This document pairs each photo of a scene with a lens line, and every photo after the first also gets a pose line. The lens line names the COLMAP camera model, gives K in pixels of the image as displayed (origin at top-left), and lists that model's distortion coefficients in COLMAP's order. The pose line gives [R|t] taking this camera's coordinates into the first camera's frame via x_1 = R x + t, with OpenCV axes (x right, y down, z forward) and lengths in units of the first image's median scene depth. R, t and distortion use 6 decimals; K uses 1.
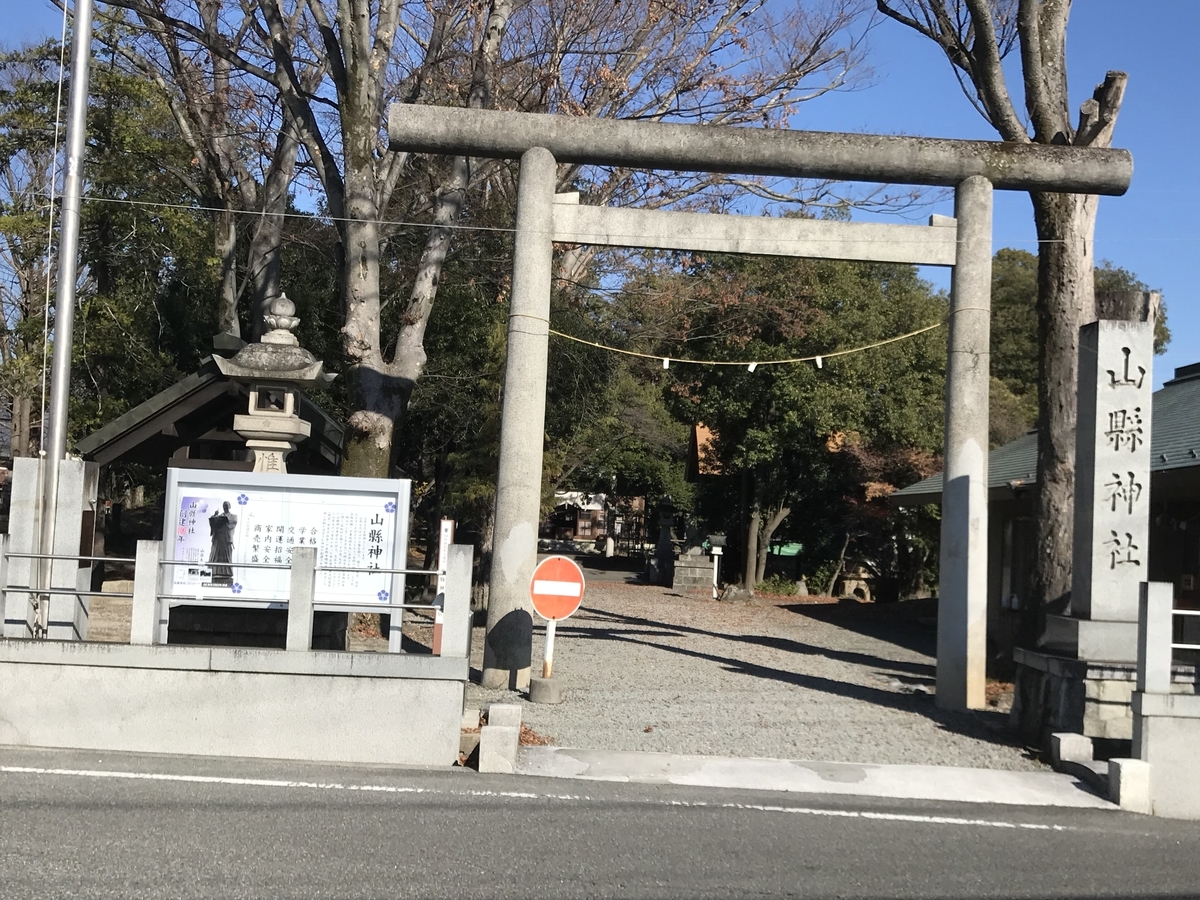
lens RADIAL K [[1480.0, 0, 601.8], [0, 1480.0, 449.9], [0, 0, 1]] dist [0.036092, 0.000000]
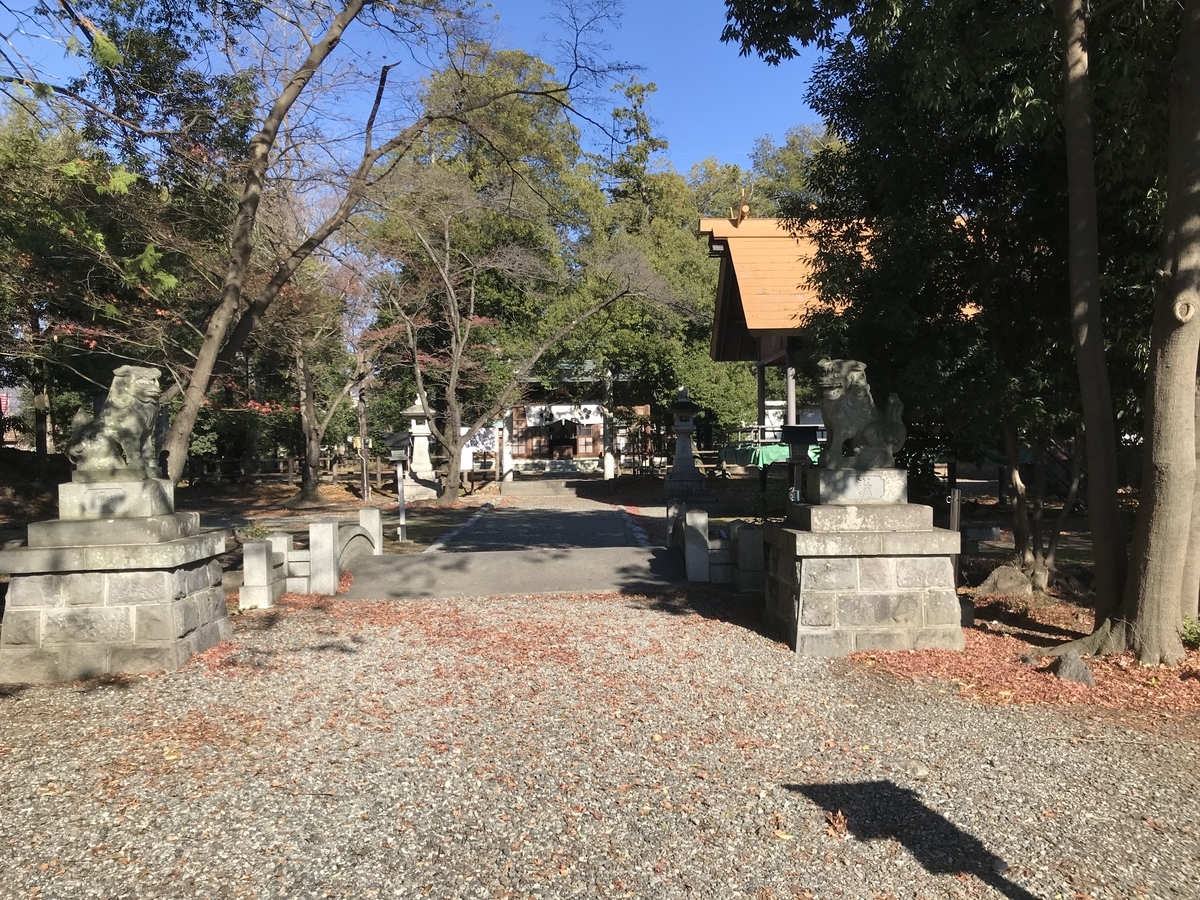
lens RADIAL K [[996.7, 0, 599.9], [0, 996.7, 450.1], [0, 0, 1]] dist [0.003382, -0.001777]
pose [[0.997269, -0.070448, -0.022171, 0.013285], [0.071572, 0.995928, 0.054820, 0.031005], [0.018219, -0.056257, 0.998250, 0.523277]]
